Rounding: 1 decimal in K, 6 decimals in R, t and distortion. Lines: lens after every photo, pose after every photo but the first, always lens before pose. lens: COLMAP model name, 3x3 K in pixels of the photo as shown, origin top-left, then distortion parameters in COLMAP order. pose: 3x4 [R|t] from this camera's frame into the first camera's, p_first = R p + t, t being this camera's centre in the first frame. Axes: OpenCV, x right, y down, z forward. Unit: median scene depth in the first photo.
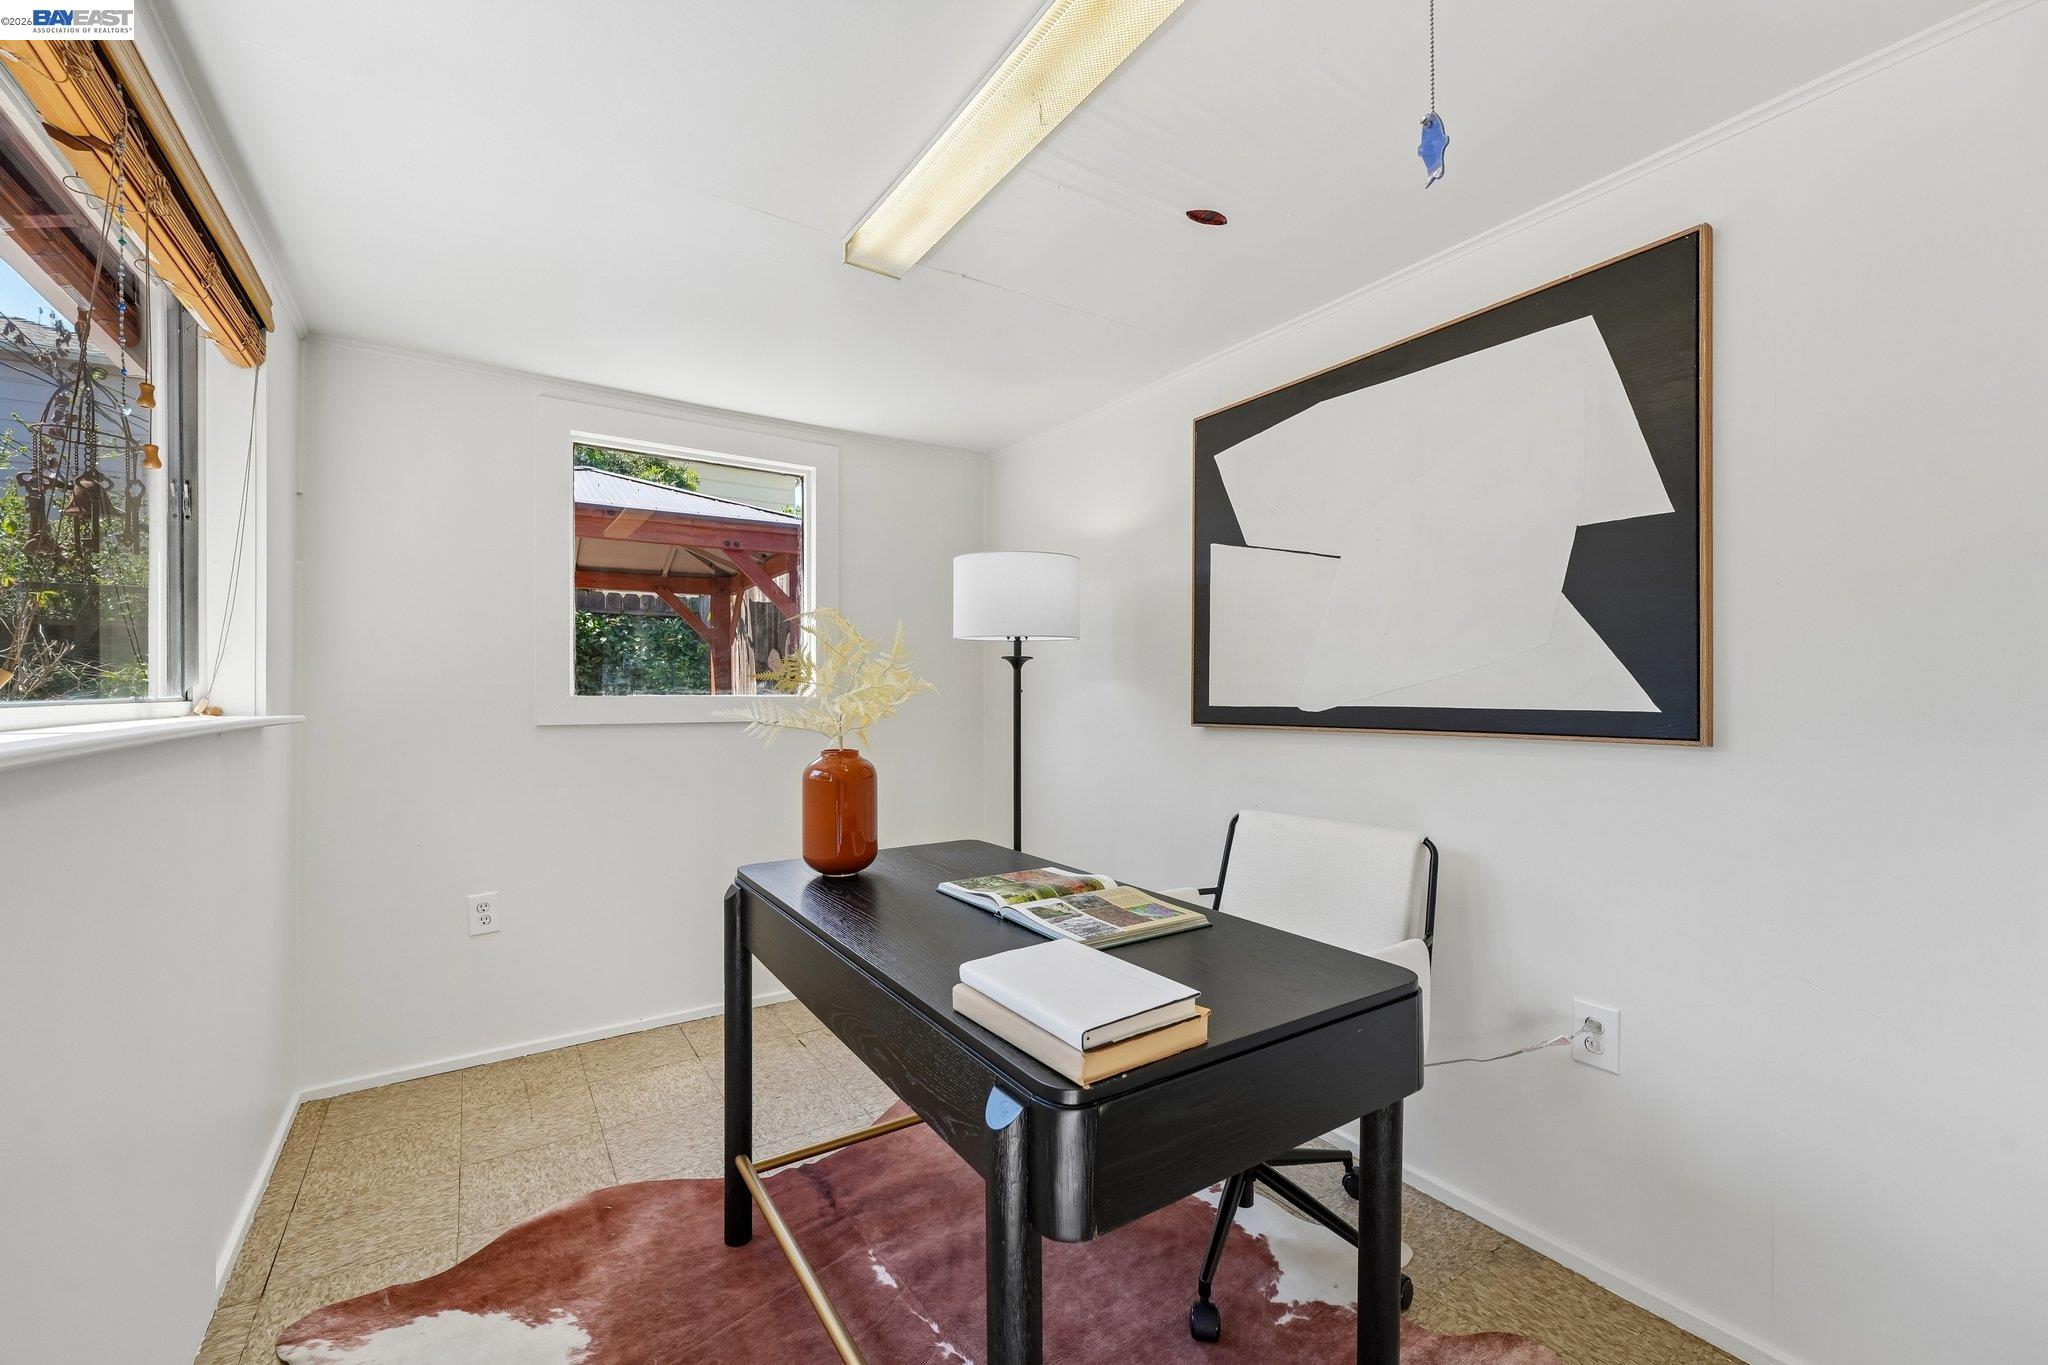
lens RADIAL K [[826.4, 0, 1021.2], [0, 826.4, 687.9], [0, 0, 1]] dist [0.000181, -0.000058]
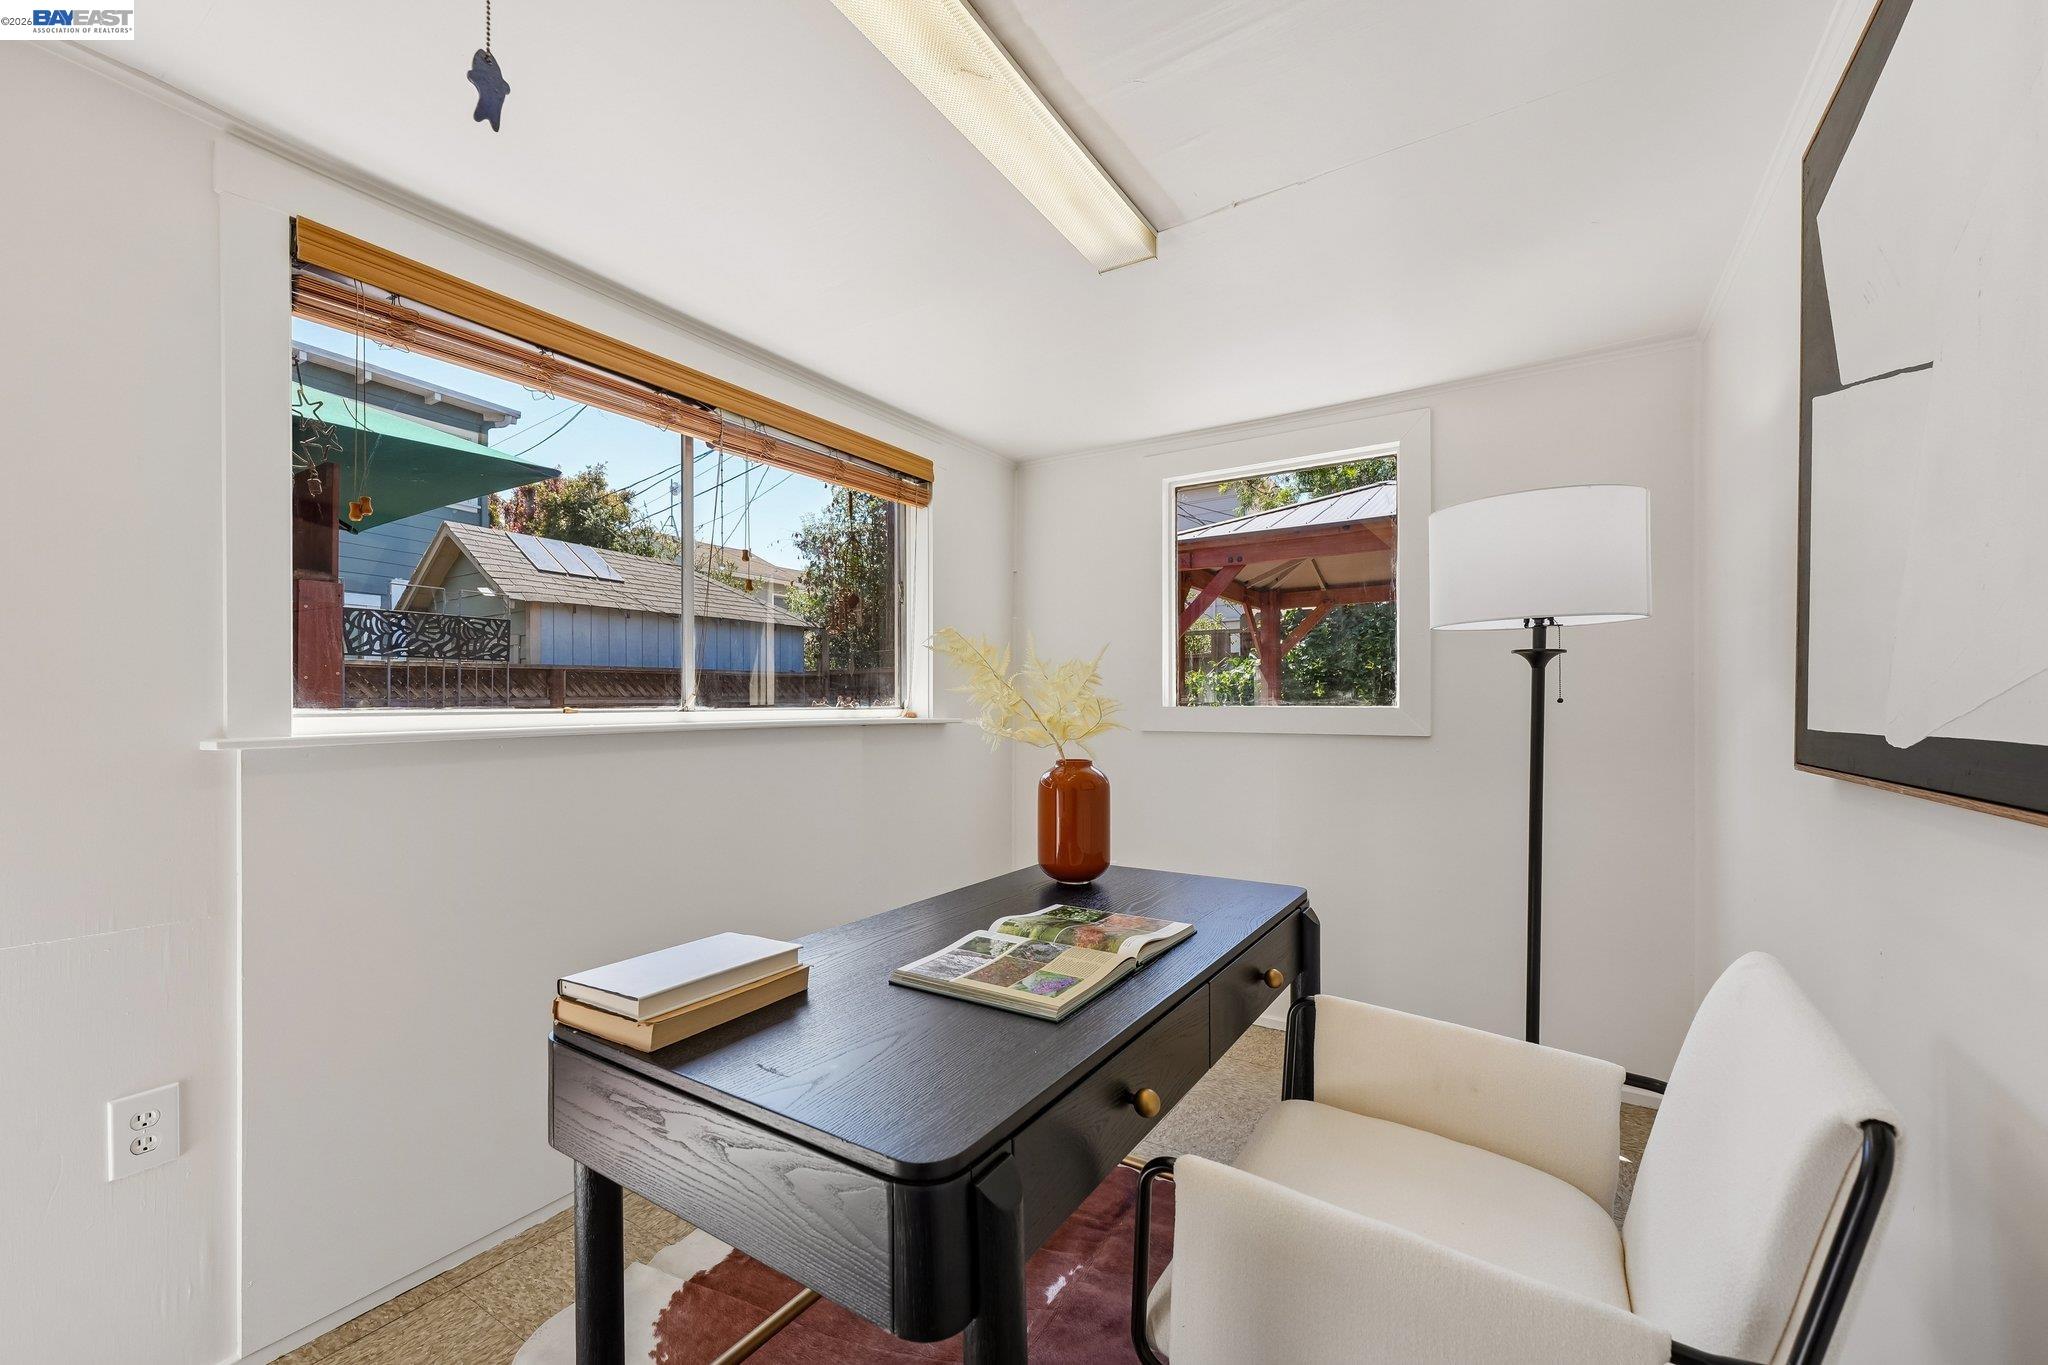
lens RADIAL K [[826.4, 0, 1020.9], [0, 826.4, 699.1], [0, 0, 1]] dist [0.000181, -0.000058]
pose [[0.409046, -0.004768, -0.912501, 0.672771], [0.005566, 0.999981, -0.002730, 0.003965], [0.912497, -0.003962, 0.409065, 0.515937]]
